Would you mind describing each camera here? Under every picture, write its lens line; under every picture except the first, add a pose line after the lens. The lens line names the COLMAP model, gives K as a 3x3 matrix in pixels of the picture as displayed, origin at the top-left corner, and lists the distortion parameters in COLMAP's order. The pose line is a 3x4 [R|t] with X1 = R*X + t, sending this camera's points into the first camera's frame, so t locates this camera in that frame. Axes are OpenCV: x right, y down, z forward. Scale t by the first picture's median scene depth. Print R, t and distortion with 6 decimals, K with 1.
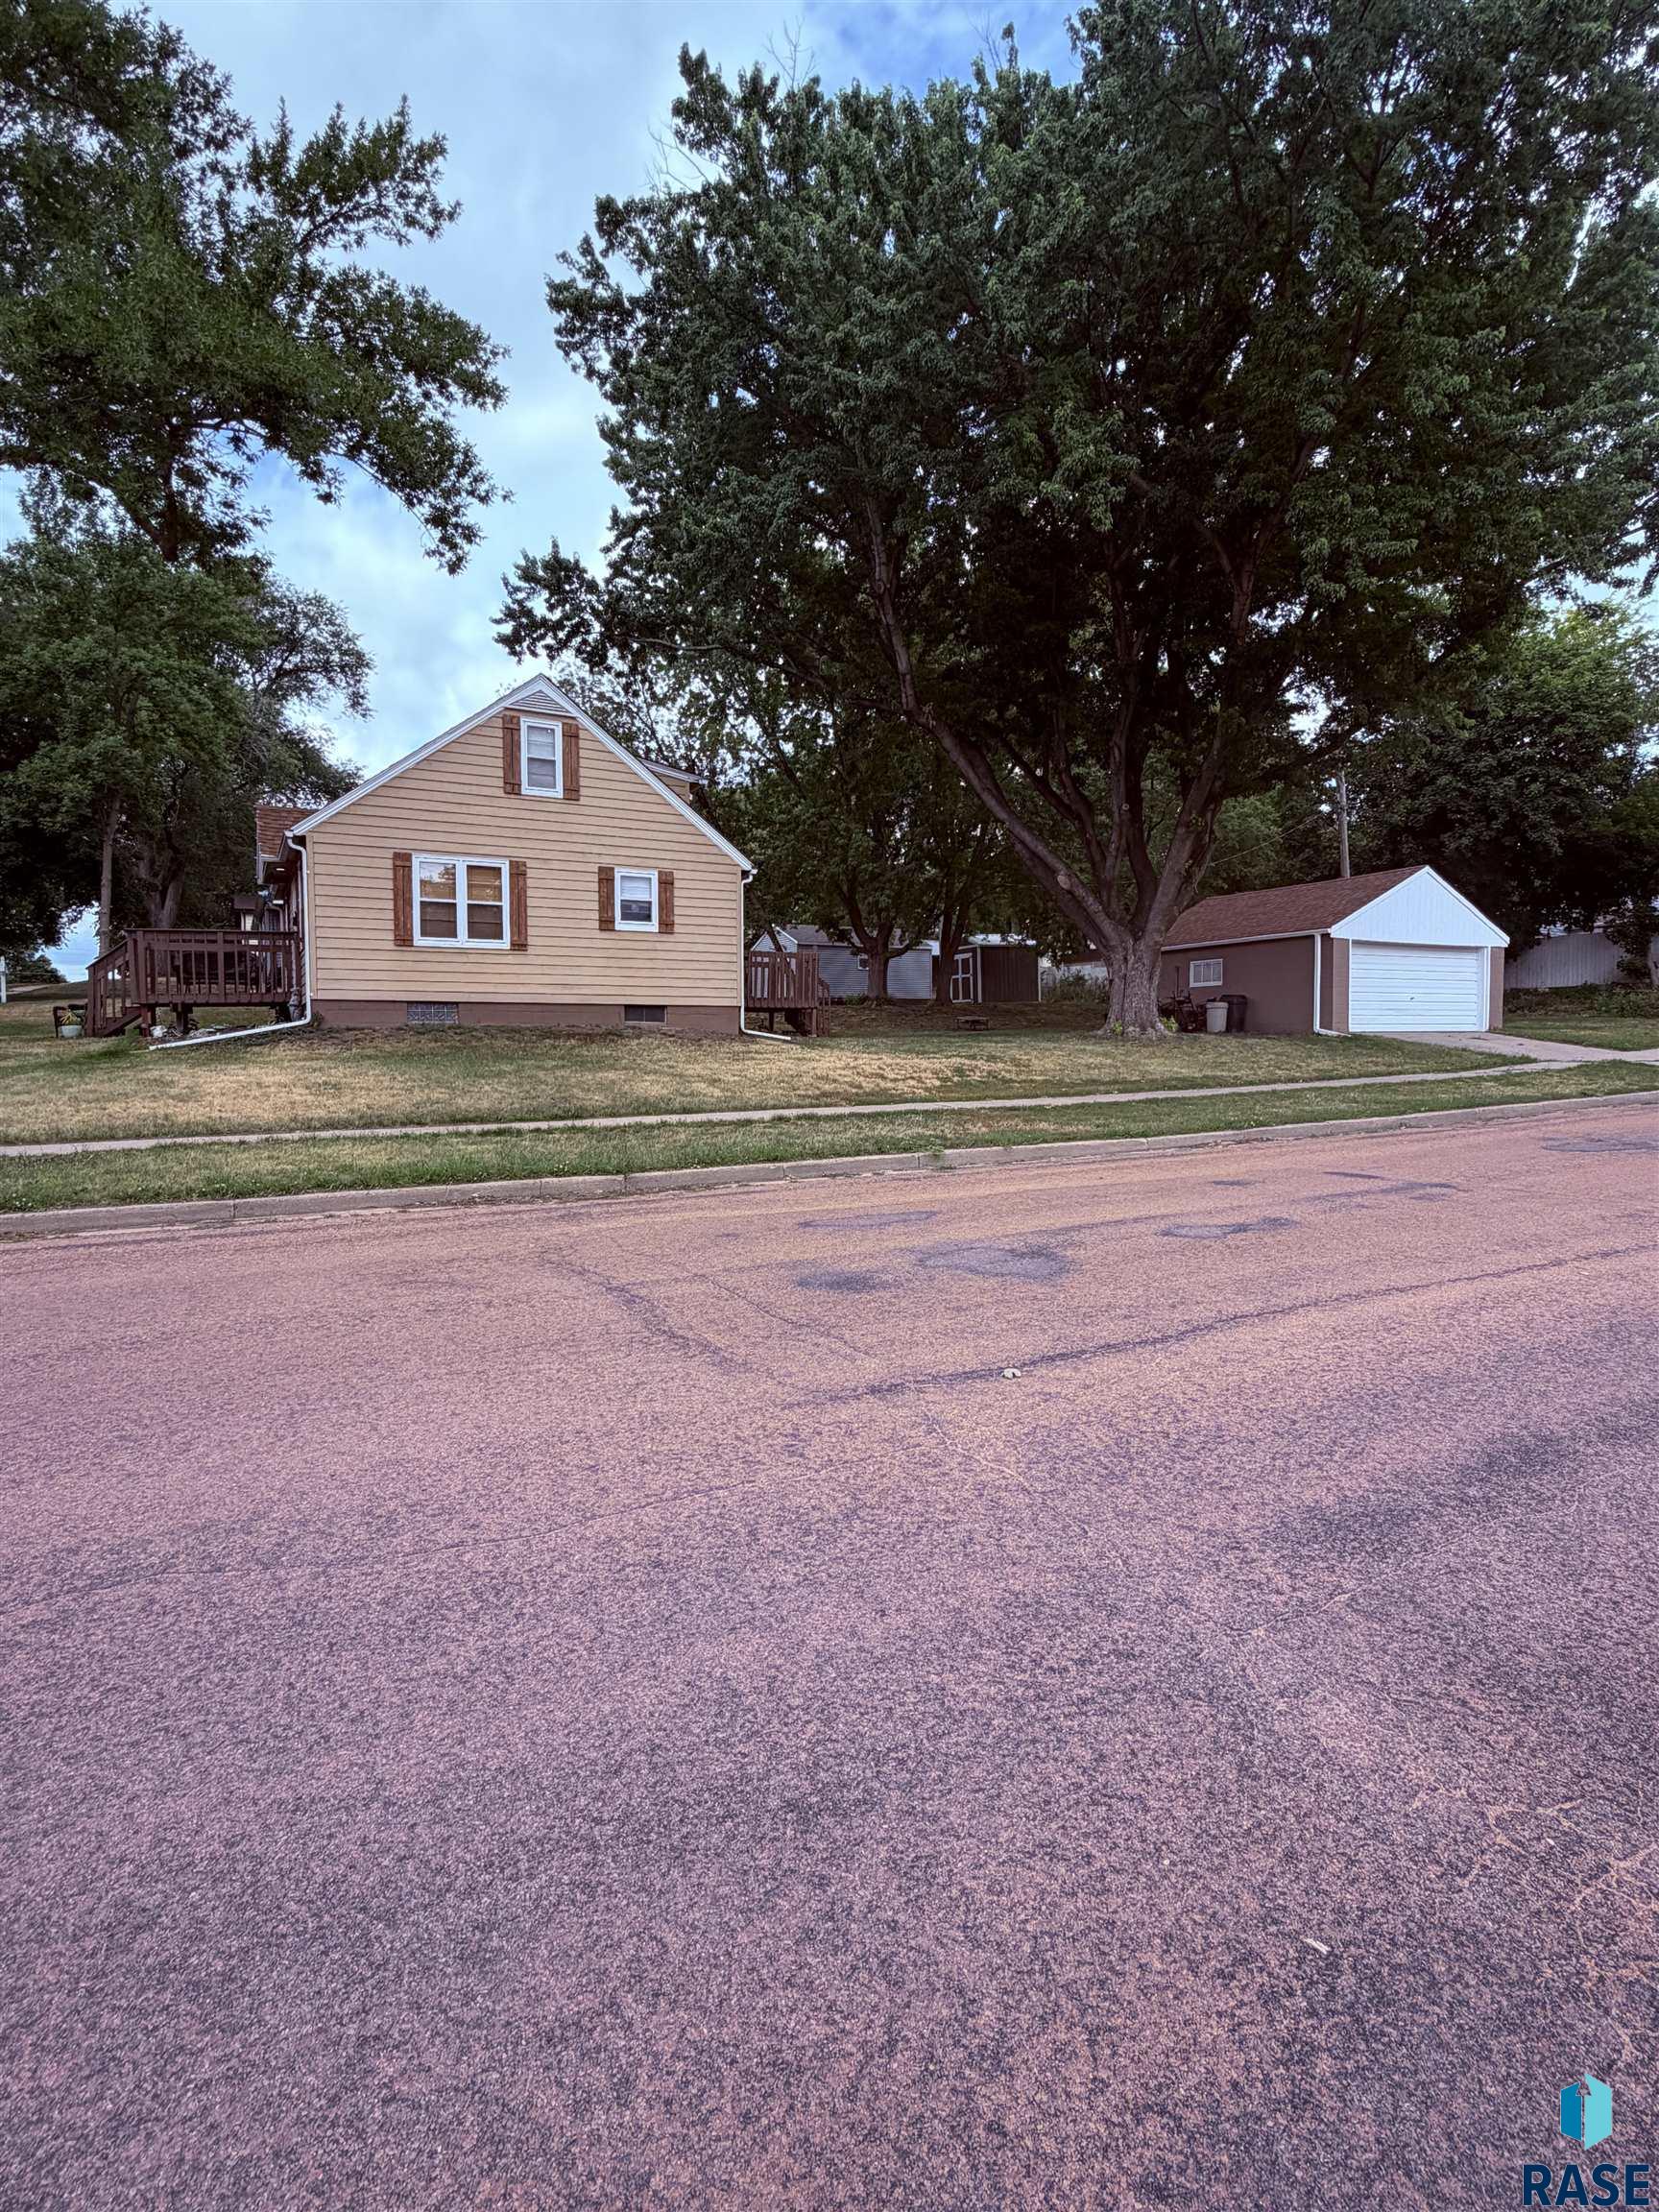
lens RADIAL K [[1157.7, 0, 829.5], [0, 1157.7, 1106.0], [0, 0, 1]] dist [-0.017773, -0.000017]
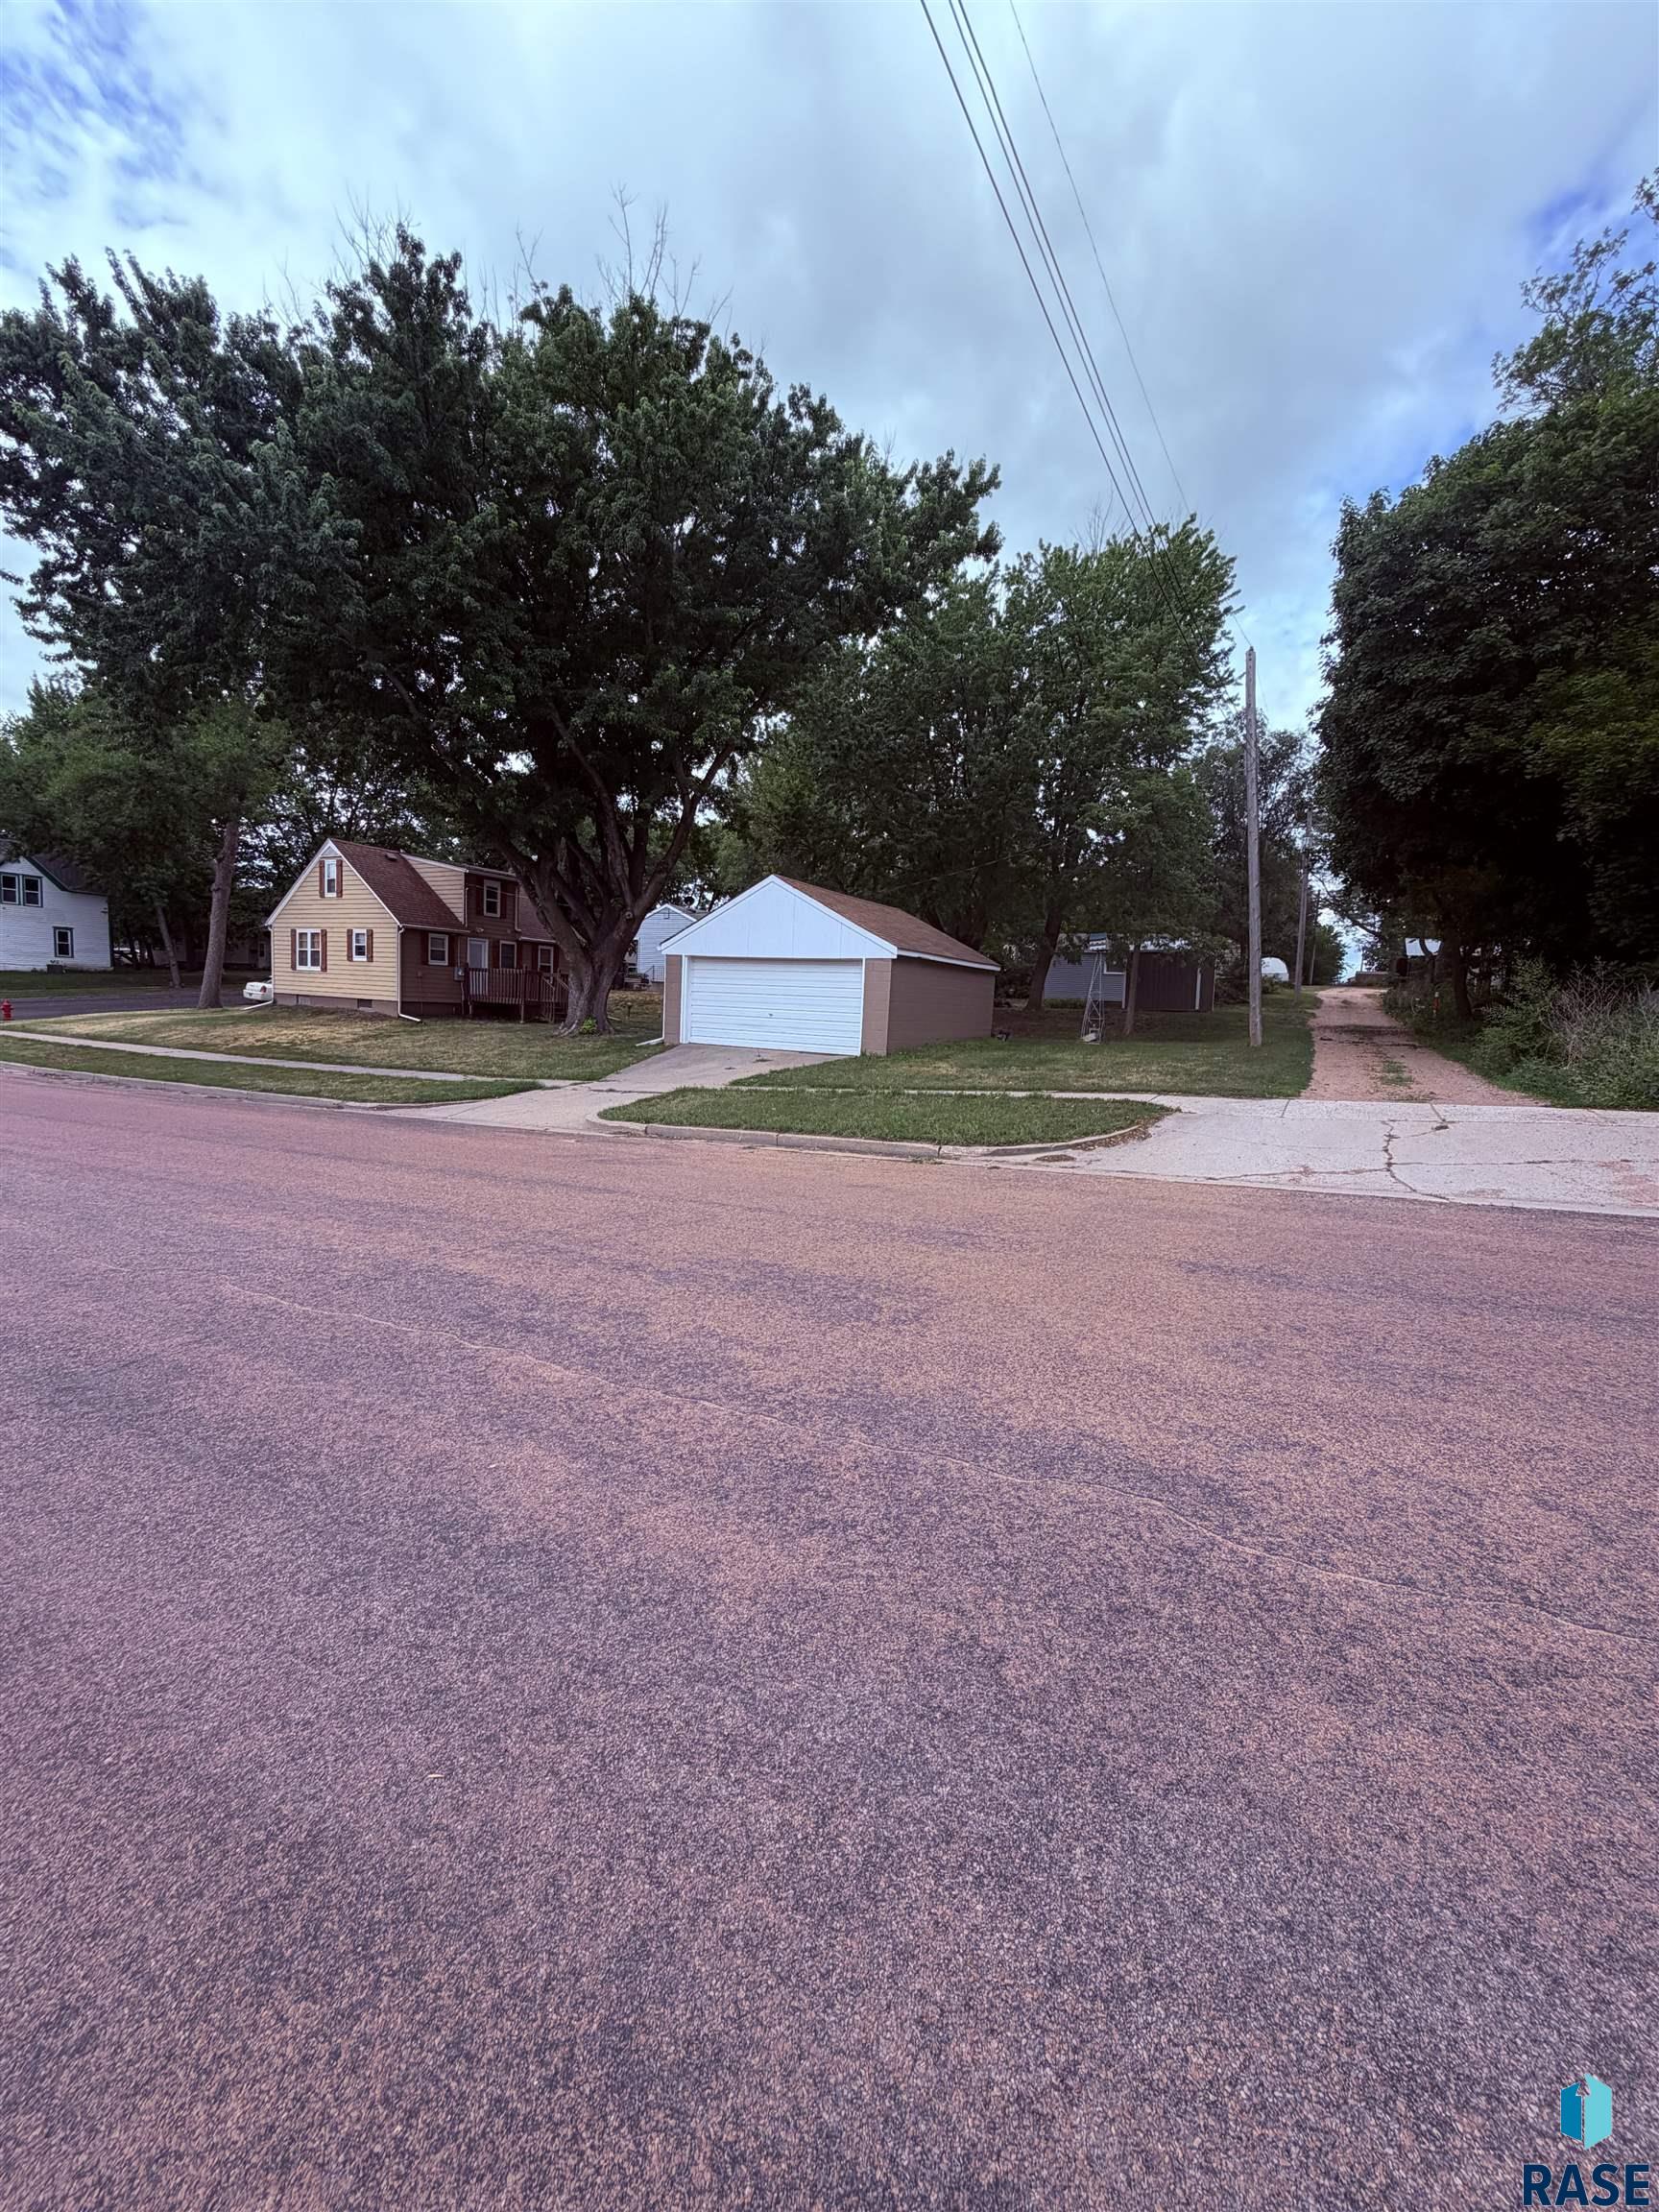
lens RADIAL K [[874.9, 0, 829.5], [0, 874.9, 1106.0], [0, 0, 1]] dist [0.000566, 0.000052]
pose [[0.539957, 0.126810, -0.832085, 1.526266], [-0.100411, 0.991231, 0.085905, -0.114464], [0.835682, 0.037166, 0.547955, 0.855754]]
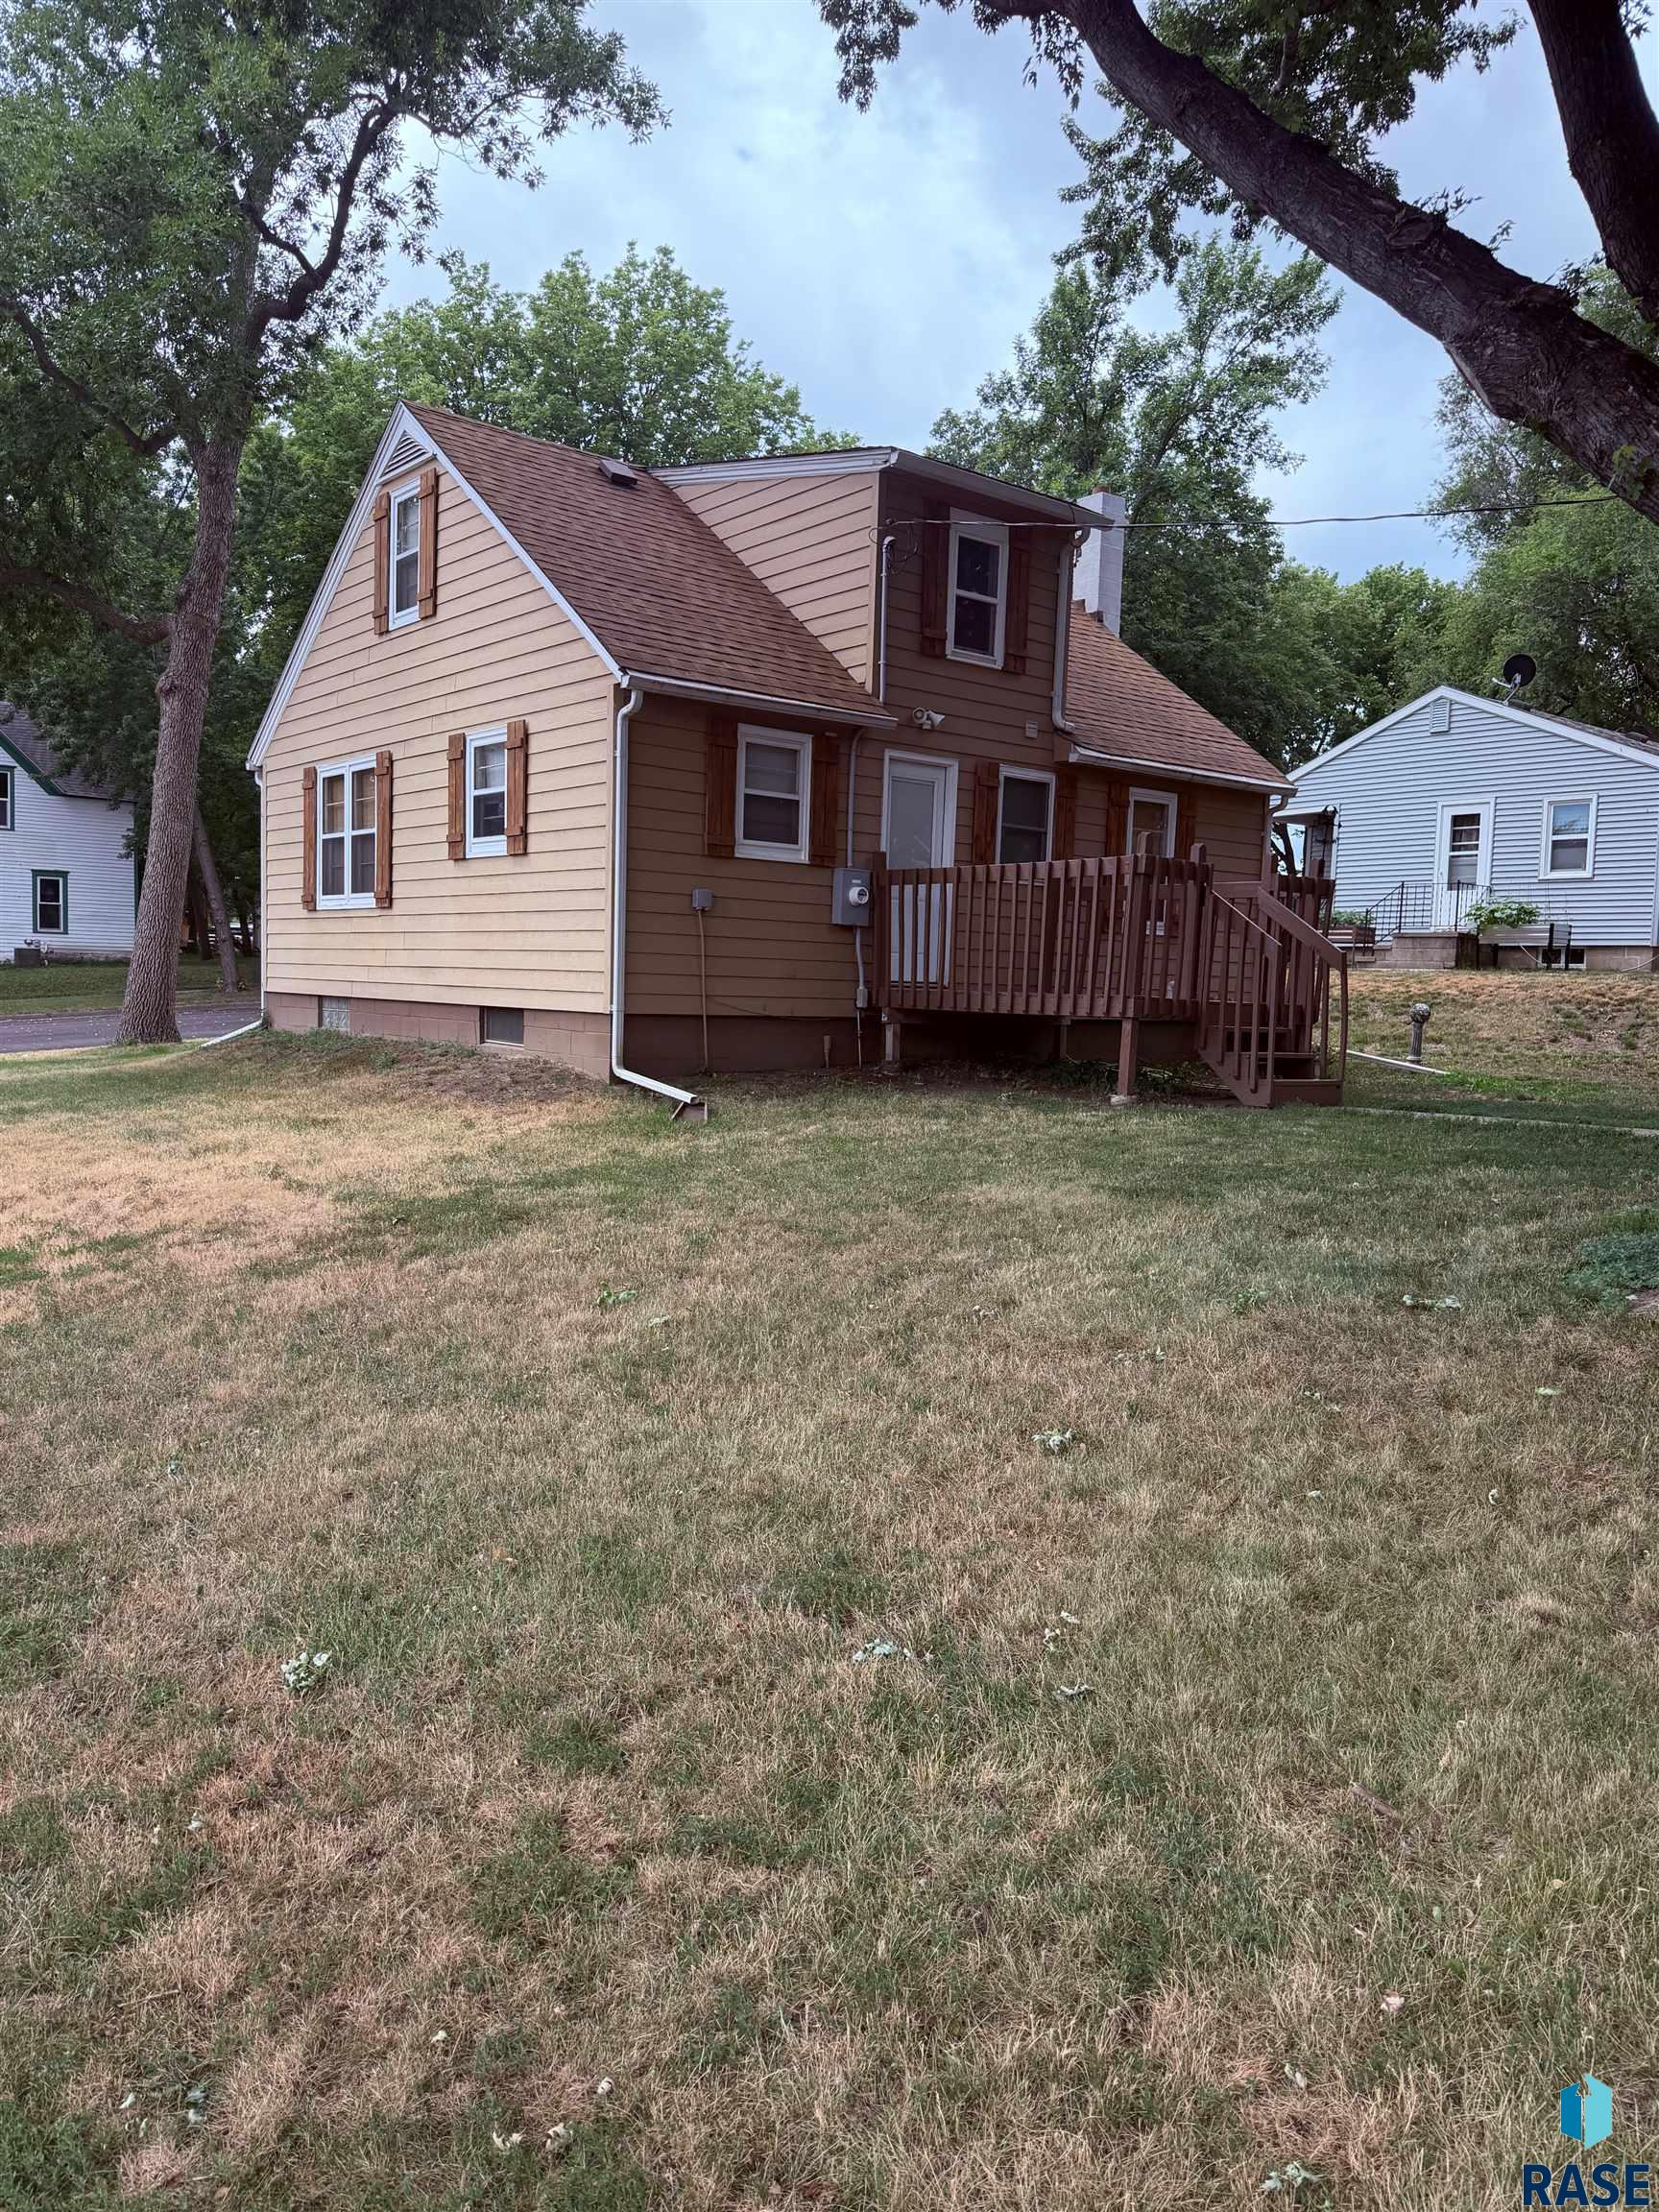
lens RADIAL K [[1560.1, 0, 829.5], [0, 1560.1, 1106.0], [0, 0, 1]] dist [0.002147, -0.000095]
pose [[0.190114, 0.084733, -0.978099, 0.512964], [-0.082644, 0.994114, 0.070056, -0.103924], [0.978277, 0.067516, 0.195997, 1.014462]]
